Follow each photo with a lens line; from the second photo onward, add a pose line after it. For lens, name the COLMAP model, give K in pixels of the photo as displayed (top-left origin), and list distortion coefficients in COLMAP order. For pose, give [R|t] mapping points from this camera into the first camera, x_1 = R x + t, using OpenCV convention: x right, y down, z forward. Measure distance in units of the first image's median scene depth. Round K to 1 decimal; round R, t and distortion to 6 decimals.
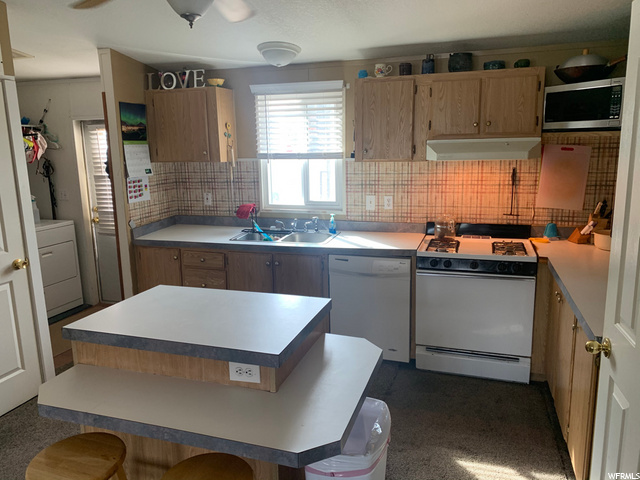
lens RADIAL K [[489.6, 0, 318.7], [0, 489.6, 237.6], [0, 0, 1]] dist [0.005347, -0.000587]
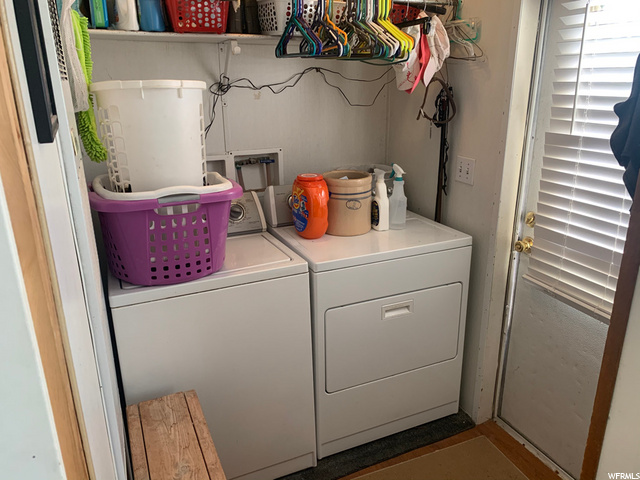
lens RADIAL K [[489.6, 0, 321.7], [0, 489.6, 237.1], [0, 0, 1]] dist [0.005347, -0.000587]
pose [[0.679497, 0.241990, -0.692622, -0.295961], [-0.138798, 0.969392, 0.202520, -0.100956], [0.720430, -0.041477, 0.692286, 0.613222]]
